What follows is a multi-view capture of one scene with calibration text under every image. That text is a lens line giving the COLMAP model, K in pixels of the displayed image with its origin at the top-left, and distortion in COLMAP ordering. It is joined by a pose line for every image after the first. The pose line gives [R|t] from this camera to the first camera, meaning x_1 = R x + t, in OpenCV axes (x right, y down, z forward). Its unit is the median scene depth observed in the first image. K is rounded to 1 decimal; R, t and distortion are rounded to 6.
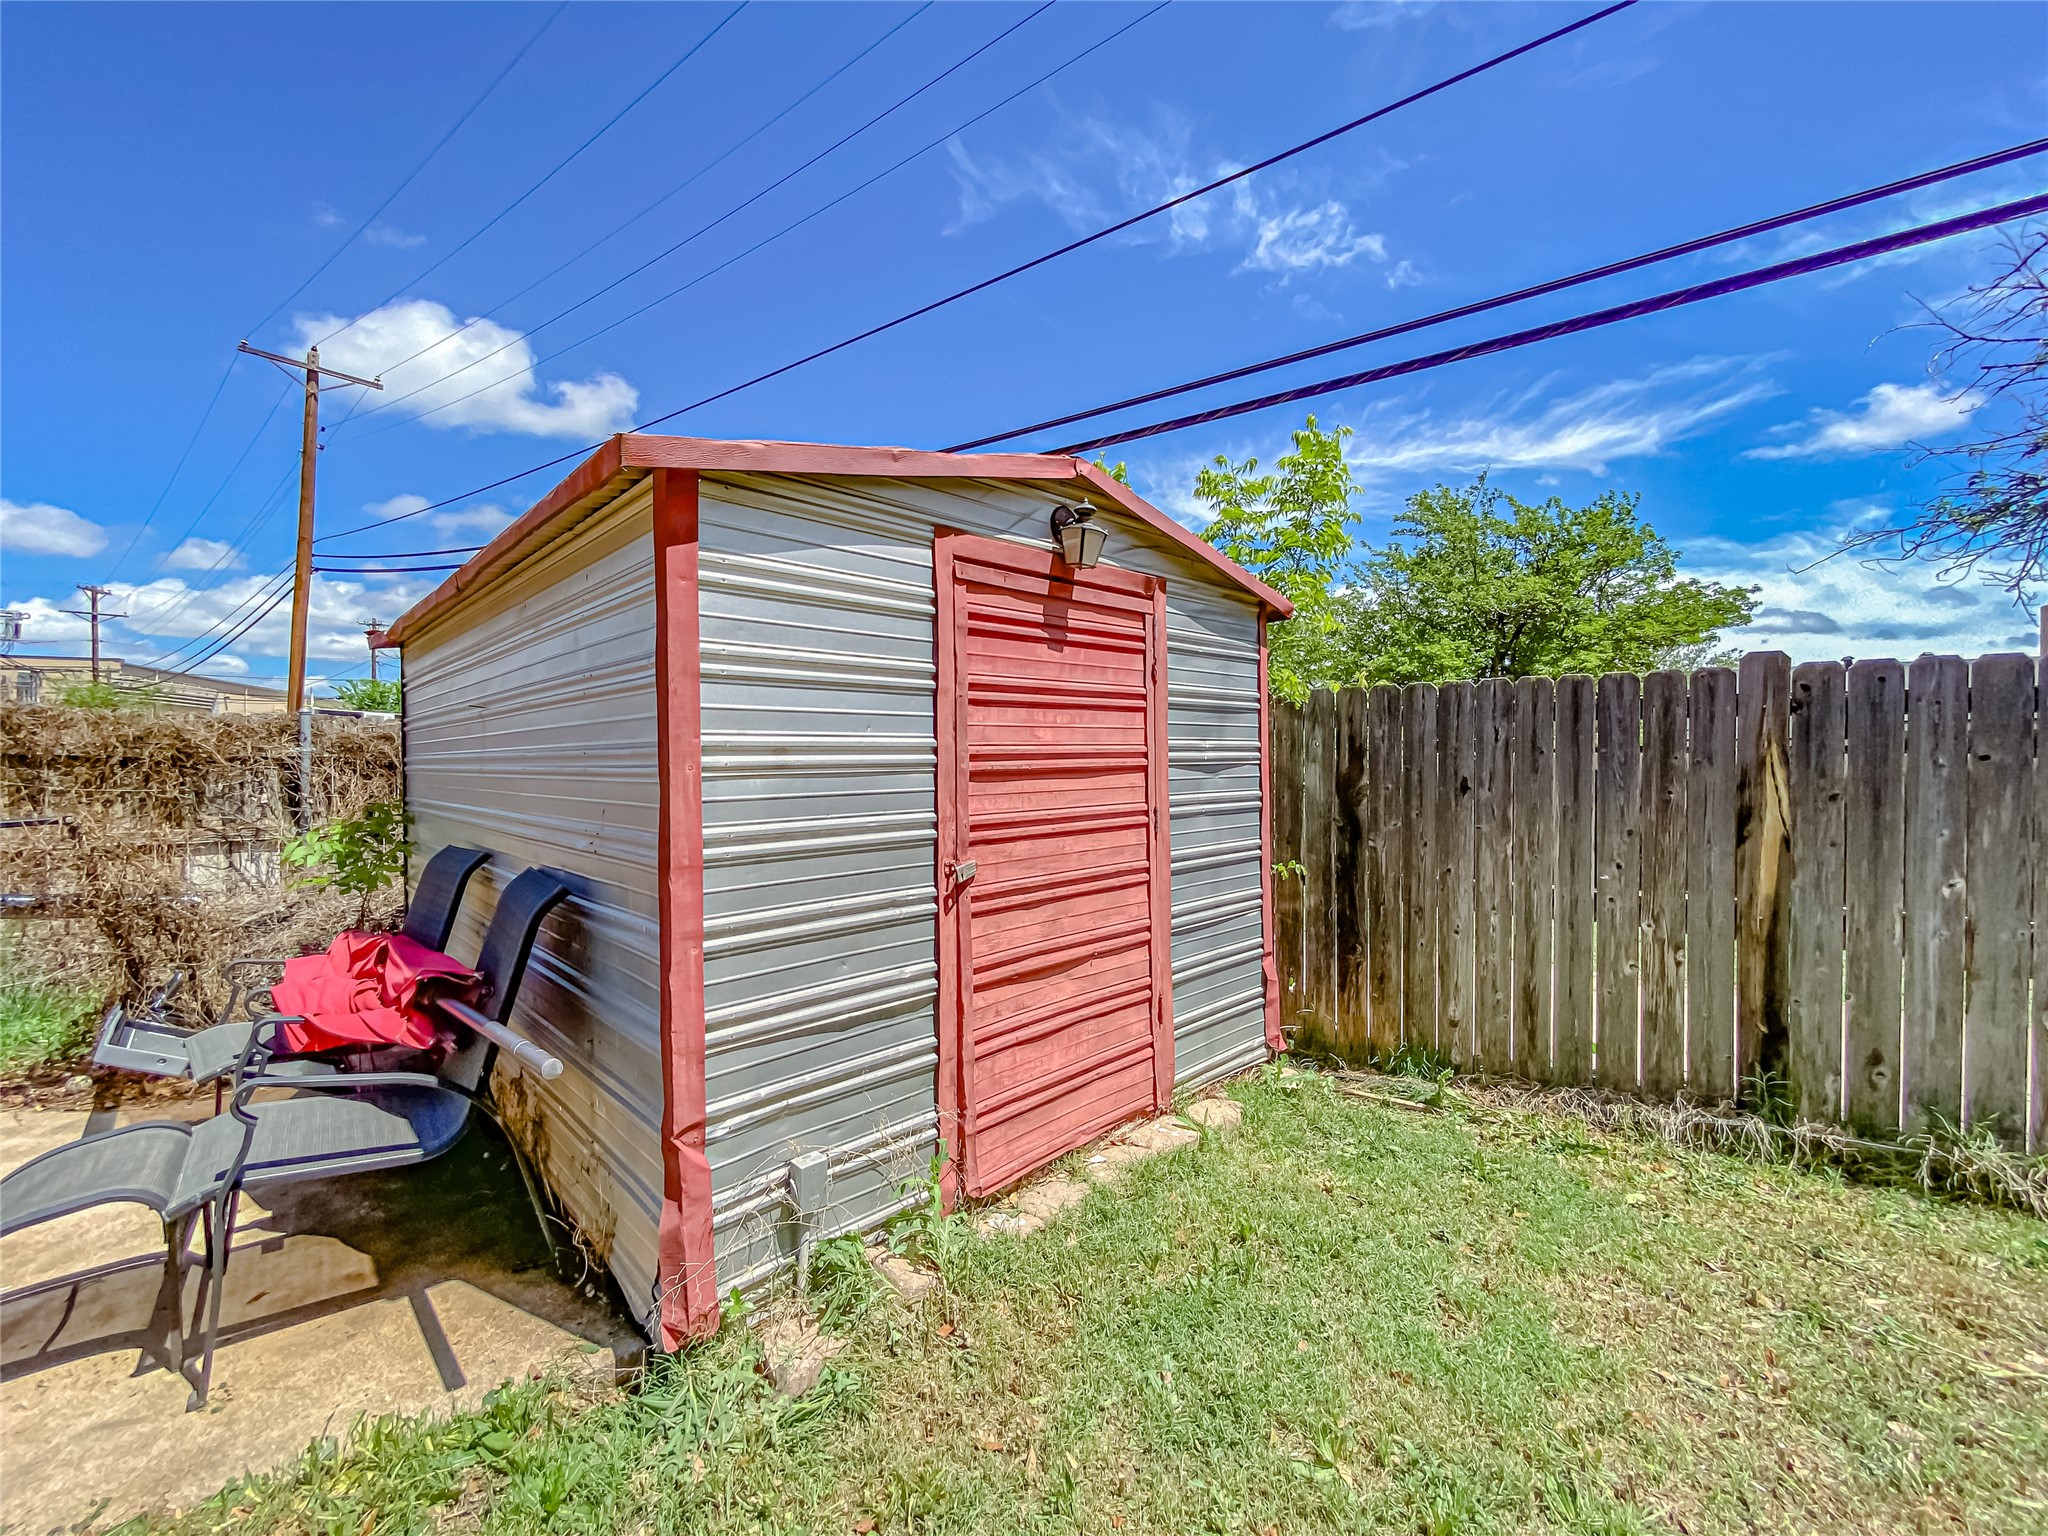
lens RADIAL K [[847.6, 0, 1018.1], [0, 847.6, 769.9], [0, 0, 1]] dist [0.002685, -0.000274]
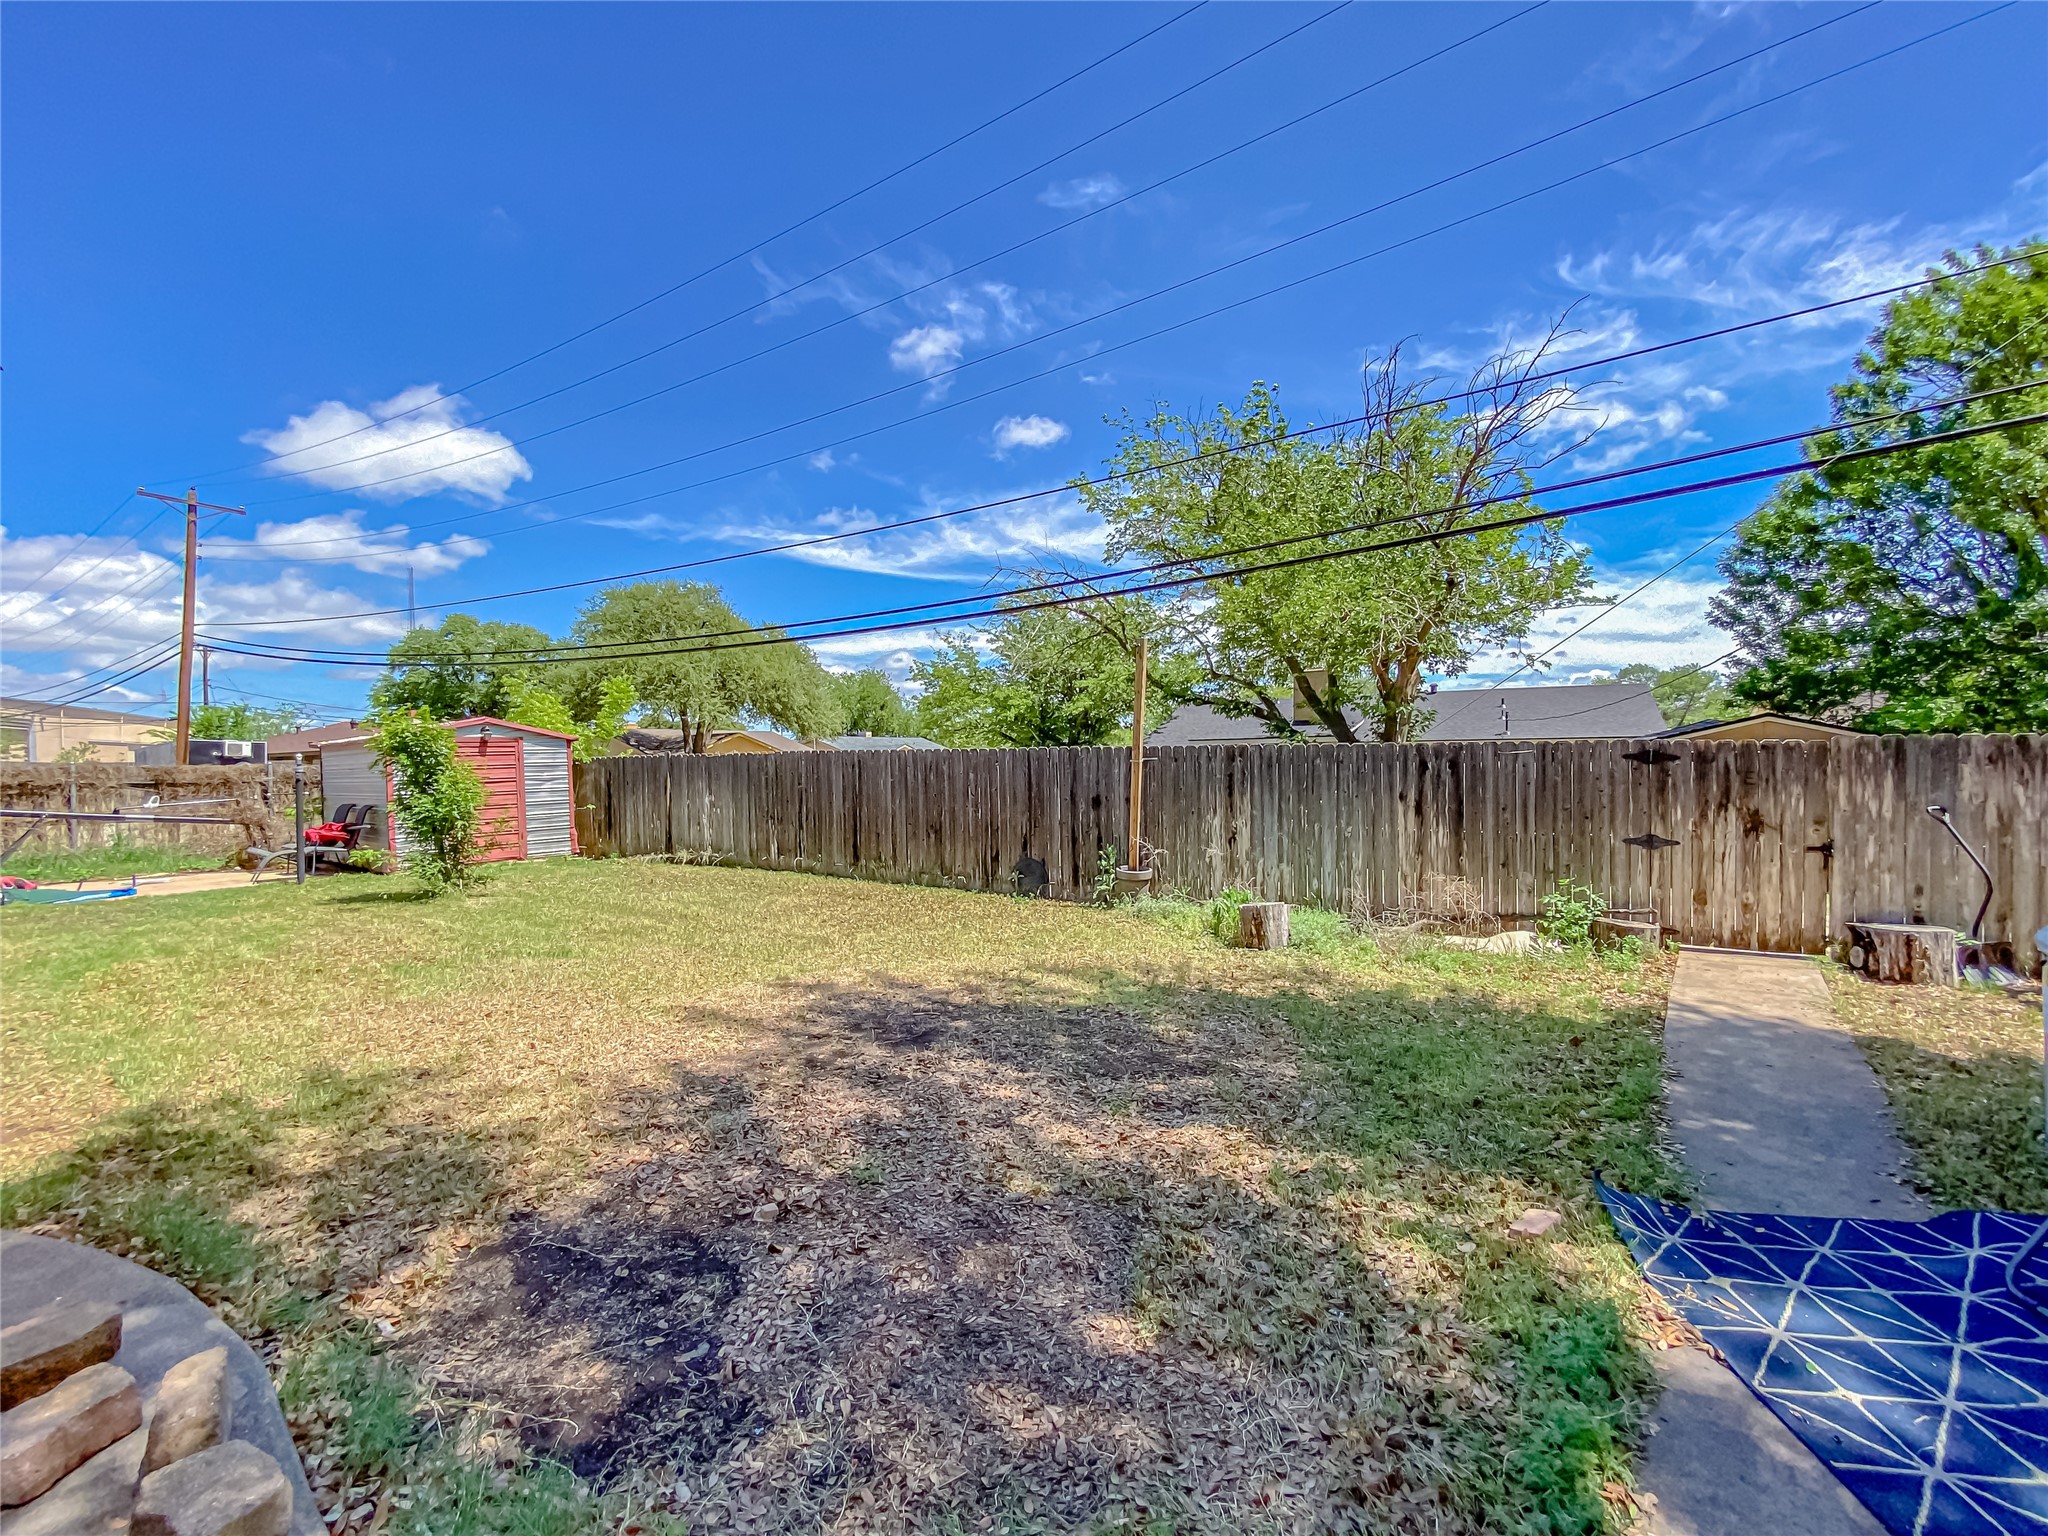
lens RADIAL K [[847.6, 0, 1031.0], [0, 847.6, 763.3], [0, 0, 1]] dist [0.002685, -0.000274]
pose [[0.992030, -0.017268, 0.124815, 1.892132], [0.018533, 0.999788, -0.008983, -0.004326], [-0.124633, 0.011224, 0.992139, -3.118024]]
